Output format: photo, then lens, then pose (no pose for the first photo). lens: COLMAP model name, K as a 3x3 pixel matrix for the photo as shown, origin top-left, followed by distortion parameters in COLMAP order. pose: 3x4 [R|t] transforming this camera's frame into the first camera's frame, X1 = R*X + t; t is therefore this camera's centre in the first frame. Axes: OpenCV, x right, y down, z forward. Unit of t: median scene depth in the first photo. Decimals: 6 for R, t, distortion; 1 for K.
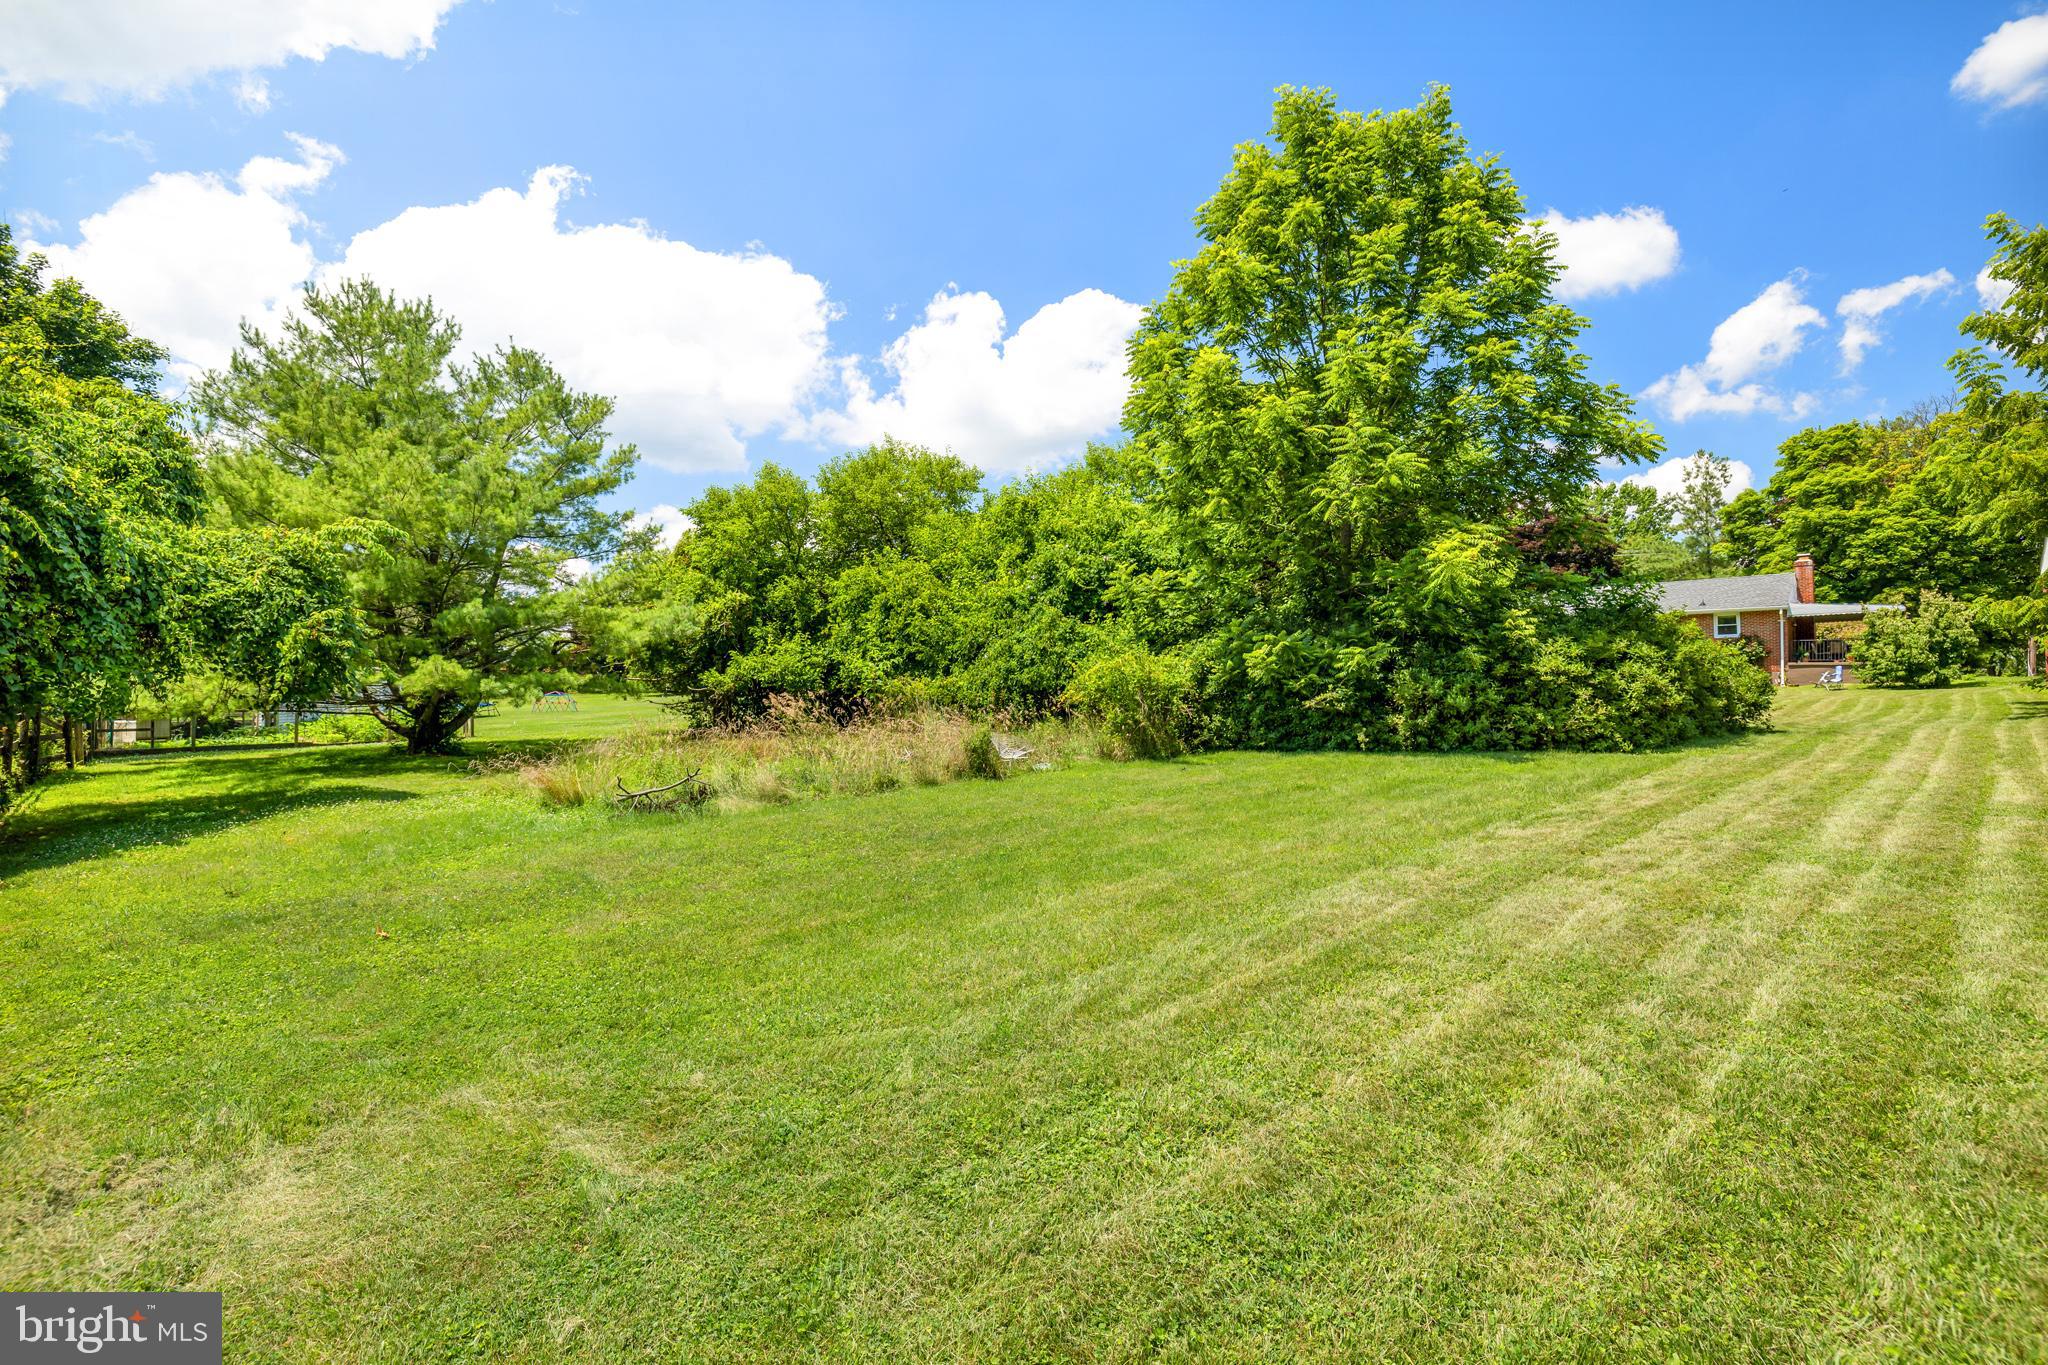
lens RADIAL K [[999.9, 0, 1023.1], [0, 999.9, 676.4], [0, 0, 1]] dist [0.001603, 0.000256]
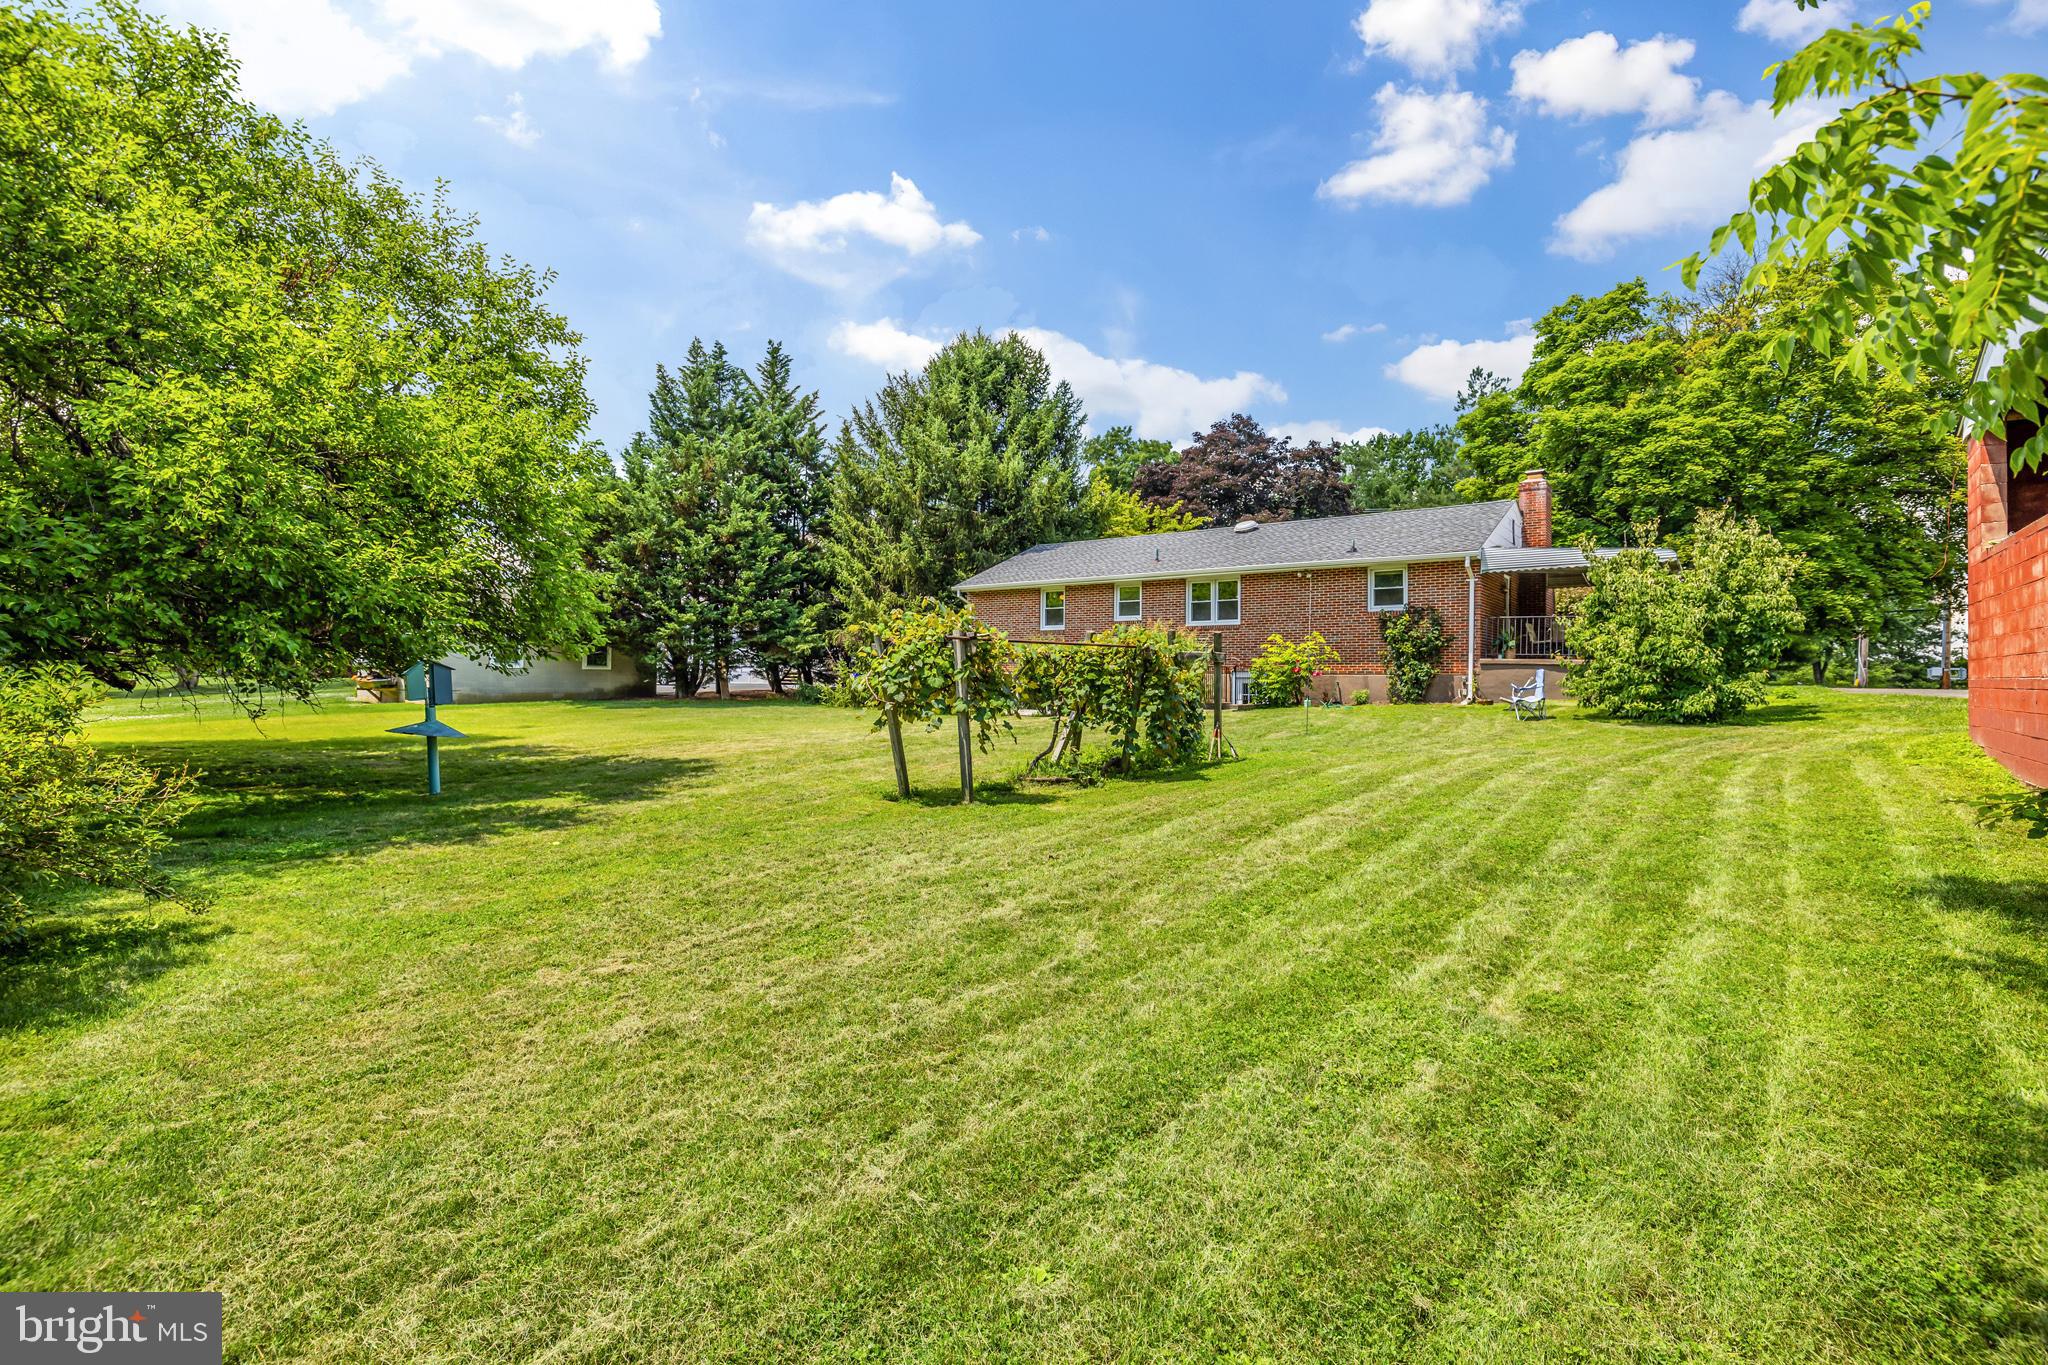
lens RADIAL K [[999.9, 0, 1024.4], [0, 999.9, 684.8], [0, 0, 1]] dist [0.001603, 0.000256]
pose [[0.994627, 0.003751, 0.103455, 0.419238], [-0.007297, 0.999398, 0.033917, -0.014092], [-0.103265, -0.034490, 0.994056, 0.441541]]
